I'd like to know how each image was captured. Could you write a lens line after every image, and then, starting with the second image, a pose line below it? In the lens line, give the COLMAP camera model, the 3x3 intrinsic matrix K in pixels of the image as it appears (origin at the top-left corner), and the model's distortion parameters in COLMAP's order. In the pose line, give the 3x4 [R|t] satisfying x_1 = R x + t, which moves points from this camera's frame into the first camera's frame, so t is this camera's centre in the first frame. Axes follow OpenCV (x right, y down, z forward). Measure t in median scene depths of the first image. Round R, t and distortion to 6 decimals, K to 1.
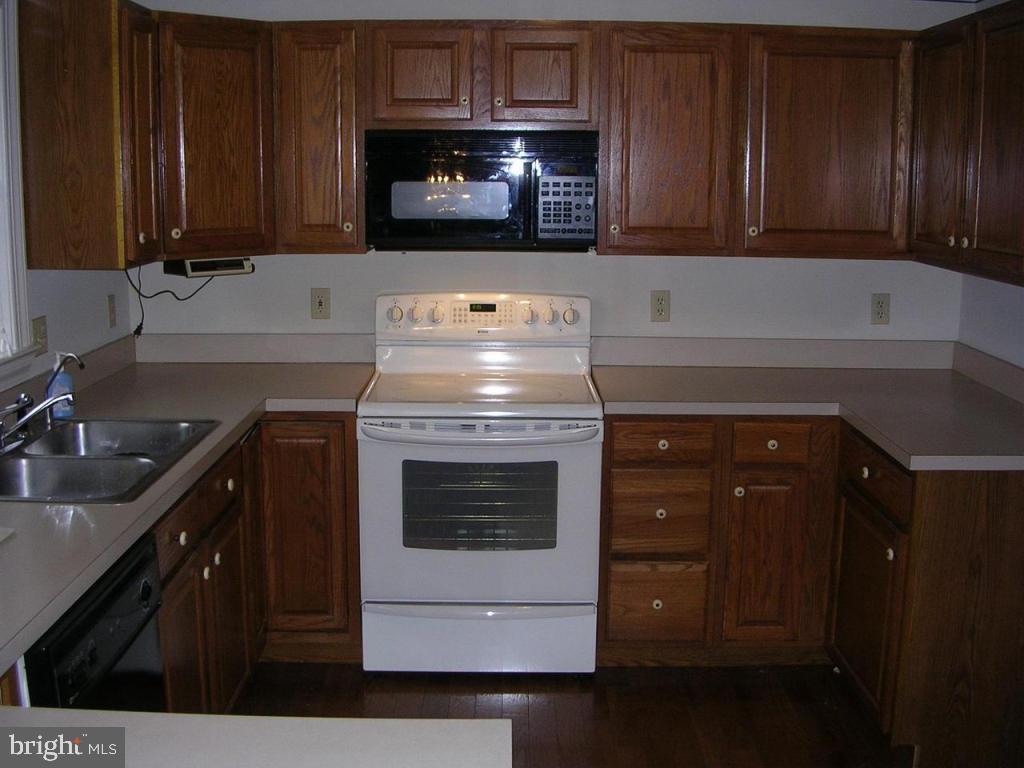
lens RADIAL K [[1158.3, 0, 511.0], [0, 1158.3, 384.4], [0, 0, 1]] dist [-0.158892, 0.000000]
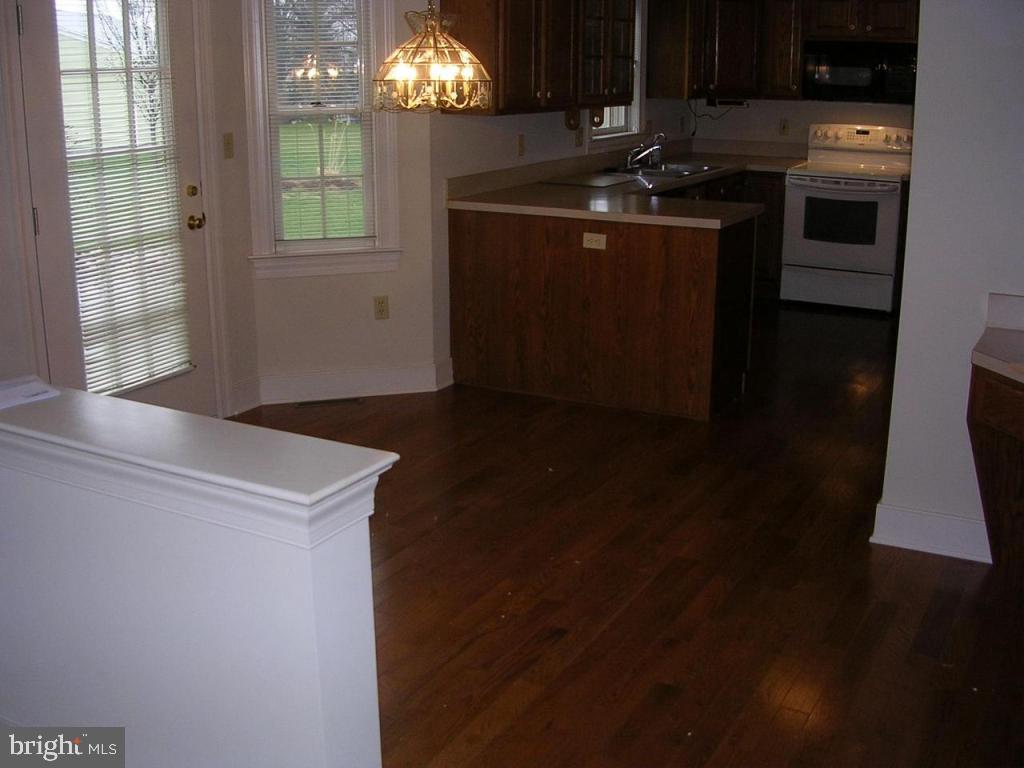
lens RADIAL K [[1158.3, 0, 511.6], [0, 1158.3, 382.7], [0, 0, 1]] dist [-0.158892, 0.000000]
pose [[0.879957, 0.126491, -0.457904, 0.432996], [-0.084909, 0.990256, 0.110379, 0.217090], [0.467404, -0.058249, 0.882123, -1.128231]]
